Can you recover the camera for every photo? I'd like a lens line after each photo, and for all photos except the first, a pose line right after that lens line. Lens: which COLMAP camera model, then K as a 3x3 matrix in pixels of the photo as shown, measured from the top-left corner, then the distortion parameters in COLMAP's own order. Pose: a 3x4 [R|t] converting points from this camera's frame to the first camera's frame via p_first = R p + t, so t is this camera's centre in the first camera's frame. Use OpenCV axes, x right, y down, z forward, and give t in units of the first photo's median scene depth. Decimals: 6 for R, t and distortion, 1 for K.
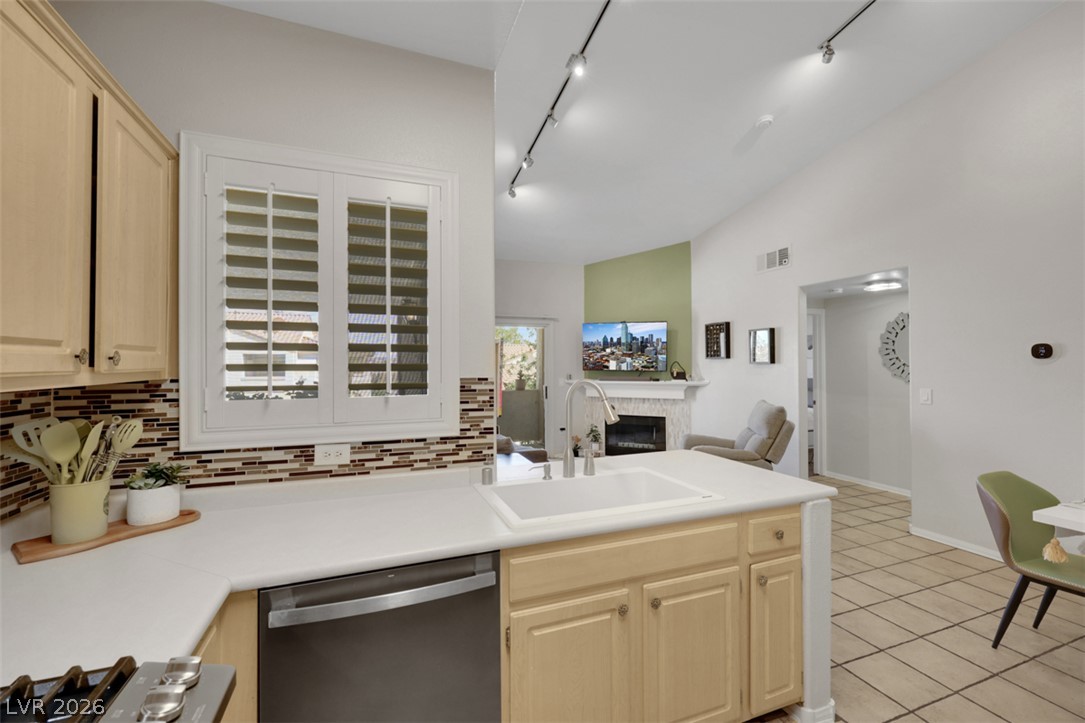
lens RADIAL K [[450.1, 0, 547.4], [0, 450.1, 361.7], [0, 0, 1]] dist [0.000606, 0.000177]
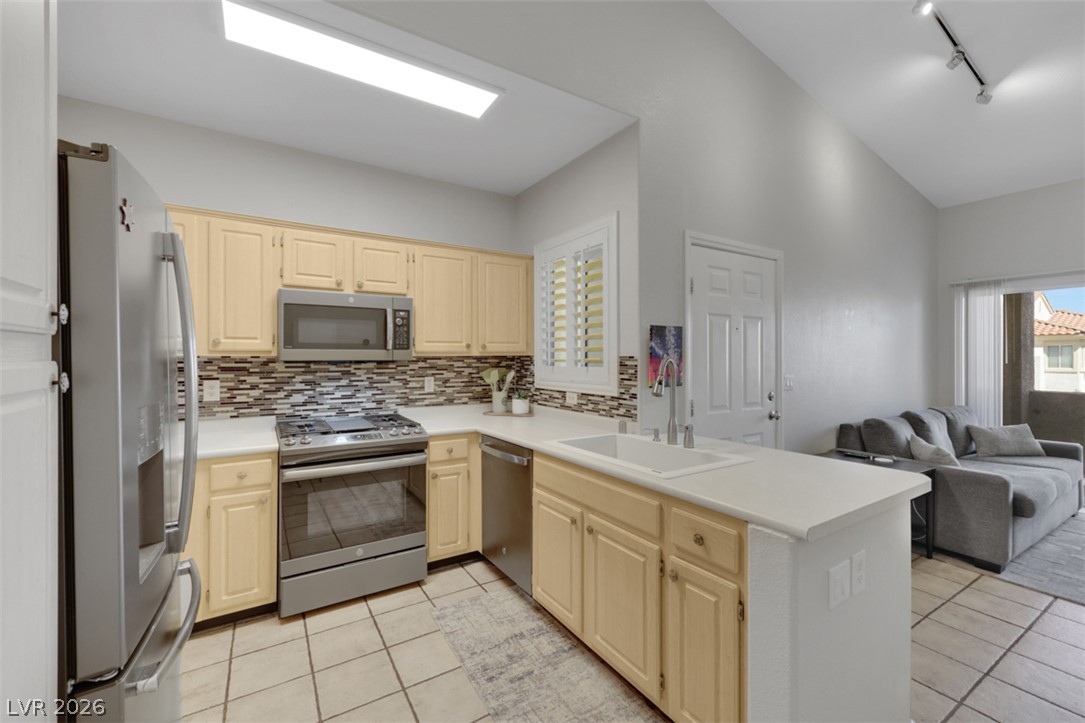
lens RADIAL K [[450.2, 0, 542.1], [0, 450.2, 357.0], [0, 0, 1]] dist [-0.000483, -0.000133]
pose [[0.188112, -0.000133, -0.982148, 0.439708], [0.007474, 0.999971, 0.001296, 0.013410], [0.982119, -0.007584, 0.188108, 0.189243]]
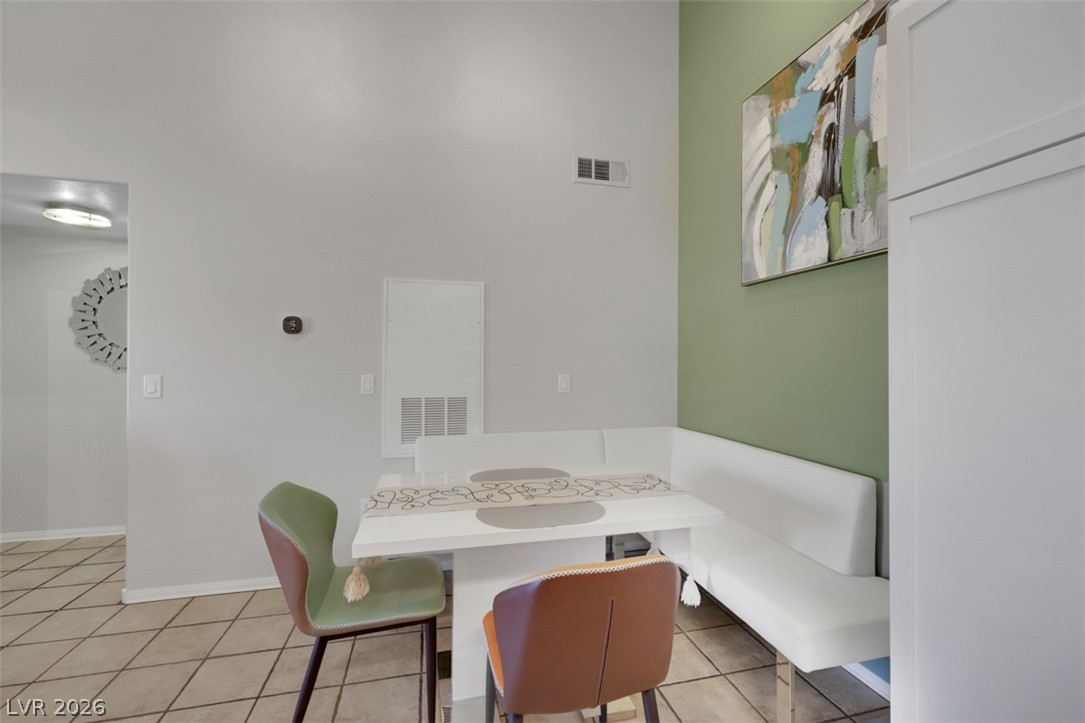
lens RADIAL K [[455.5, 0, 540.0], [0, 455.5, 360.4], [0, 0, 1]] dist [-0.000500, 0.000194]
pose [[0.124581, 0.010584, 0.992153, 0.180801], [-0.012809, 0.999877, -0.009058, 0.027812], [-0.992127, -0.011580, 0.124702, 0.258500]]
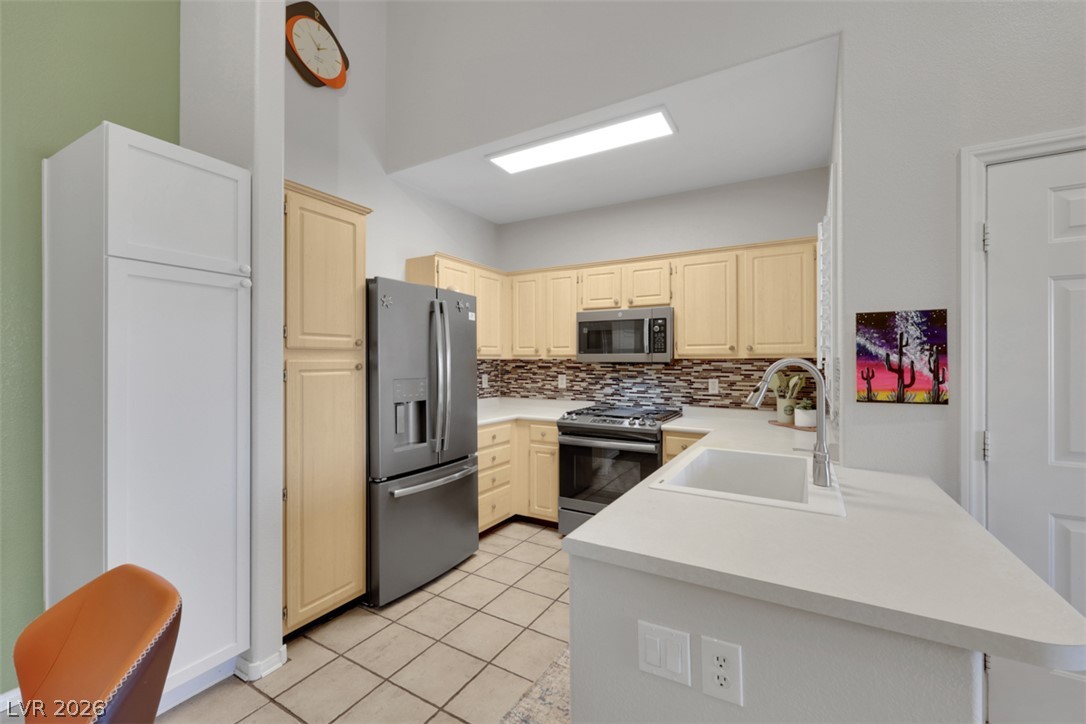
lens RADIAL K [[446.7, 0, 543.1], [0, 446.7, 360.2], [0, 0, 1]] dist [-0.000748, -0.000003]
pose [[-0.785517, -0.003279, -0.618831, 0.379395], [0.002233, 0.999964, -0.008133, 0.018966], [0.618836, -0.007770, -0.785482, 0.533366]]
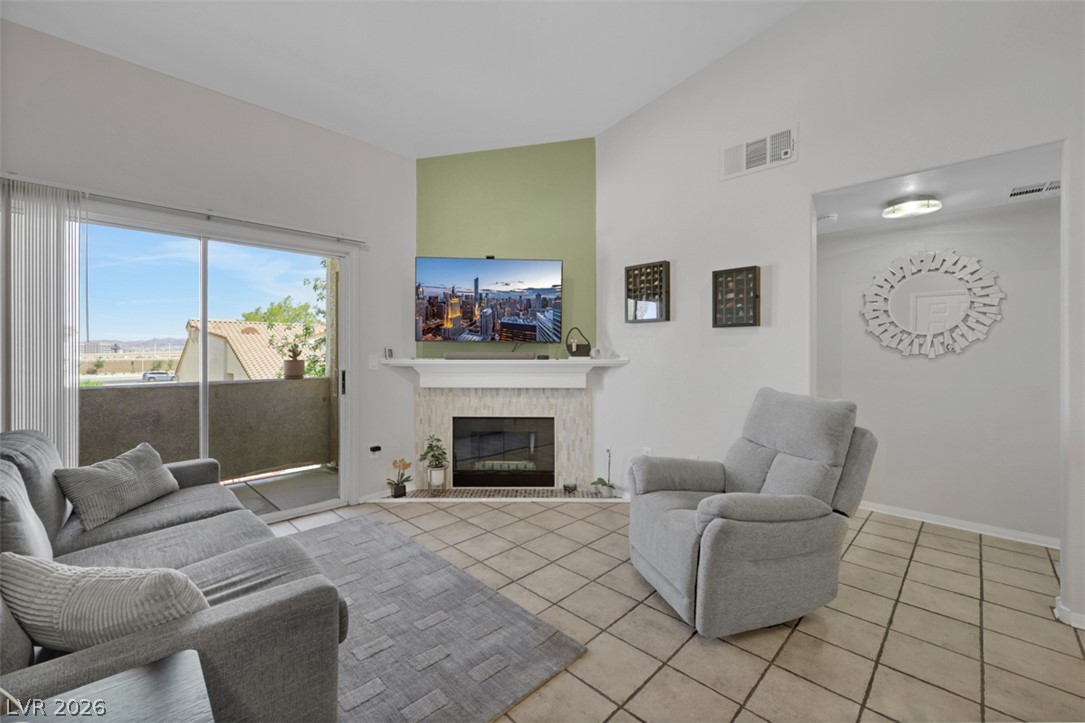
lens RADIAL K [[442.6, 0, 551.6], [0, 442.6, 353.6], [0, 0, 1]] dist [0.000408, 0.000065]
pose [[0.907589, 0.003612, 0.419844, 0.003150], [-0.008375, 0.999920, 0.009502, 0.037913], [-0.419776, -0.012140, 0.907546, 0.587880]]
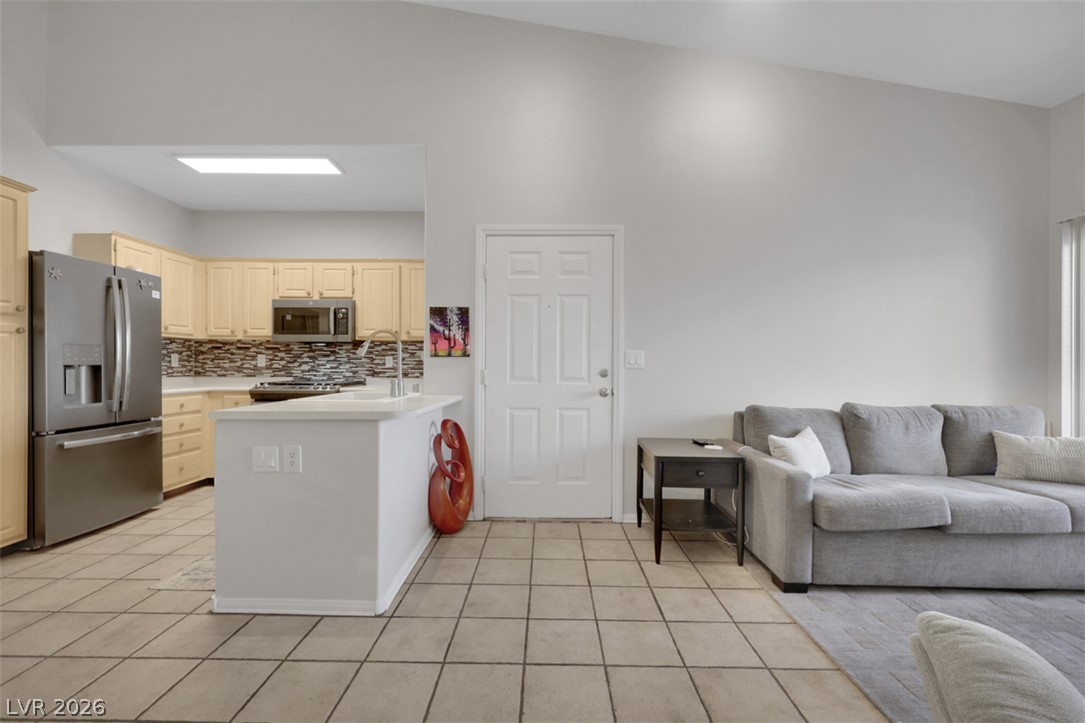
lens RADIAL K [[457.2, 0, 540.9], [0, 457.2, 362.9], [0, 0, 1]] dist [-0.000359, 0.000030]
pose [[-0.369738, -0.005279, -0.929121, 0.508446], [0.001027, 0.999981, -0.006090, 0.063019], [0.929136, -0.003206, -0.369725, 0.797315]]
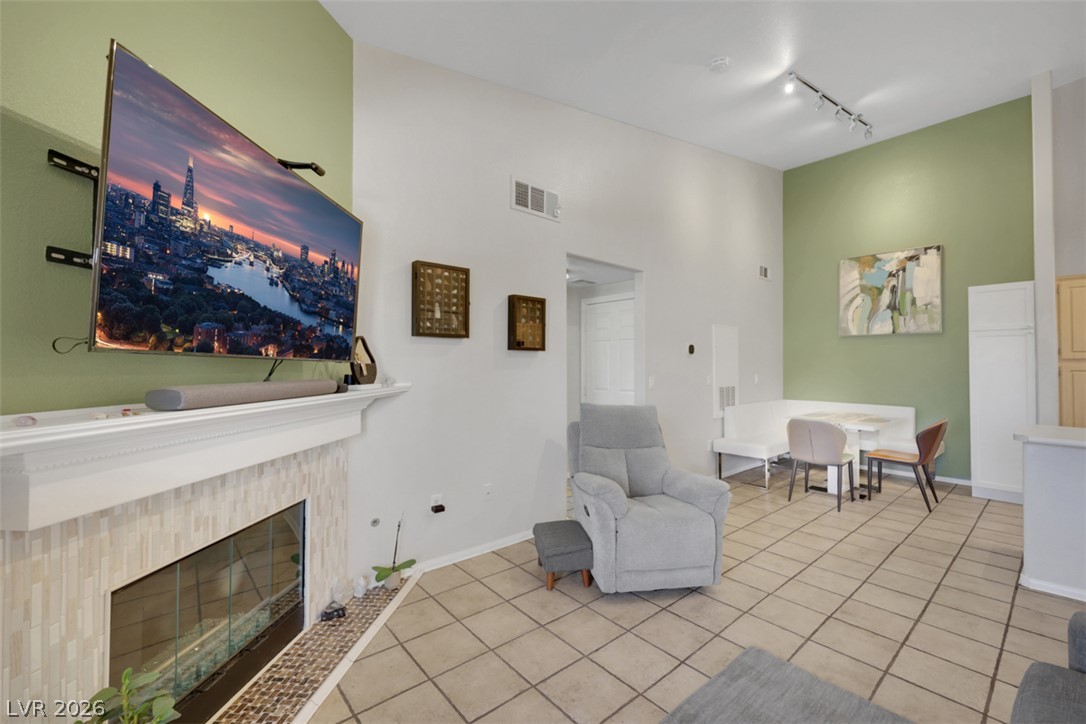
lens RADIAL K [[446.7, 0, 543.1], [0, 446.7, 360.2], [0, 0, 1]] dist [-0.000748, -0.000003]
pose [[-0.332638, 0.013185, 0.942962, -0.146920], [-0.011200, 0.999777, -0.017930, 0.030852], [-0.942988, -0.016525, -0.332416, 1.242708]]
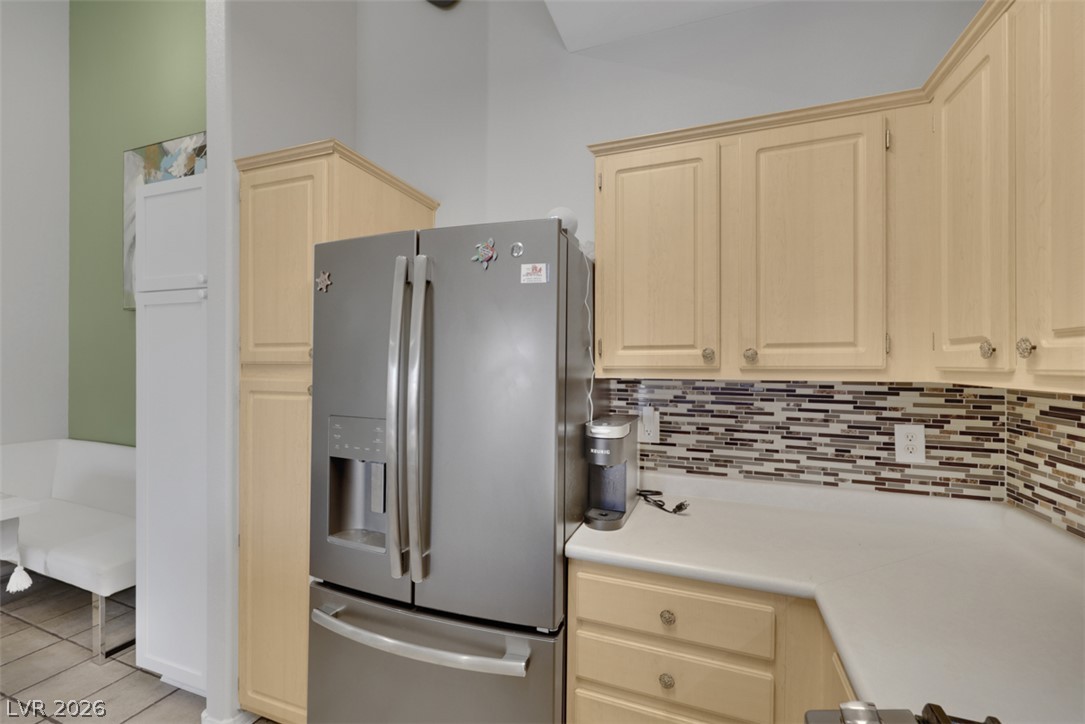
lens RADIAL K [[457.2, 0, 540.9], [0, 457.2, 363.4], [0, 0, 1]] dist [-0.000359, 0.000030]
pose [[-0.739559, -0.004288, 0.673078, -0.087017], [-0.010916, 0.999925, -0.005624, 0.003236], [-0.673003, -0.011506, -0.739550, 0.171836]]
